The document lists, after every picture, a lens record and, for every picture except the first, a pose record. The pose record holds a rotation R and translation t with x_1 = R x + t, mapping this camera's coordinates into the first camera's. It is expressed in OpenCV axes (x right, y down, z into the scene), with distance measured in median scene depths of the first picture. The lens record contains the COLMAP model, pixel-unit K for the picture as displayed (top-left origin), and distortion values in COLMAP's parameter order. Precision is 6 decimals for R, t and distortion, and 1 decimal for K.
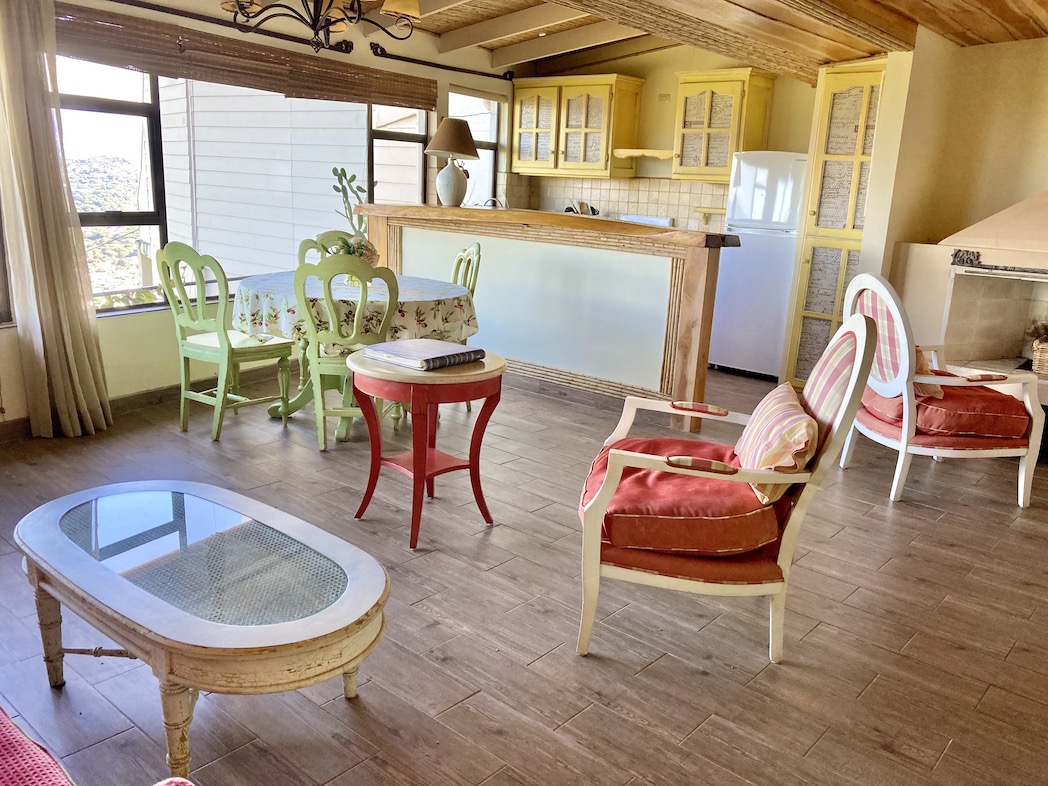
lens RADIAL K [[864.1, 0, 526.8], [0, 864.1, 392.8], [0, 0, 1]] dist [0.032498, -0.022327]
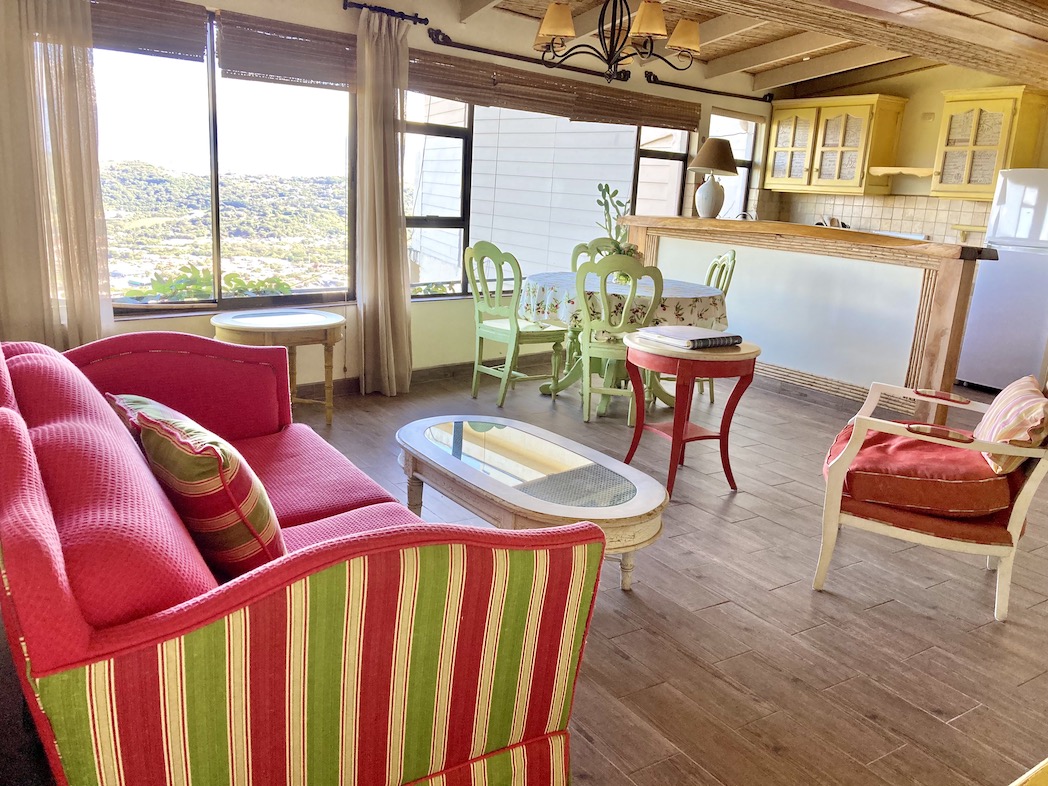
lens RADIAL K [[864.1, 0, 524.0], [0, 864.1, 396.6], [0, 0, 1]] dist [0.032498, -0.022327]
pose [[0.964726, 0.071800, -0.253276, -0.023438], [-0.076302, 0.997053, -0.007983, 0.046409], [0.251956, 0.027027, 0.967361, -0.143819]]
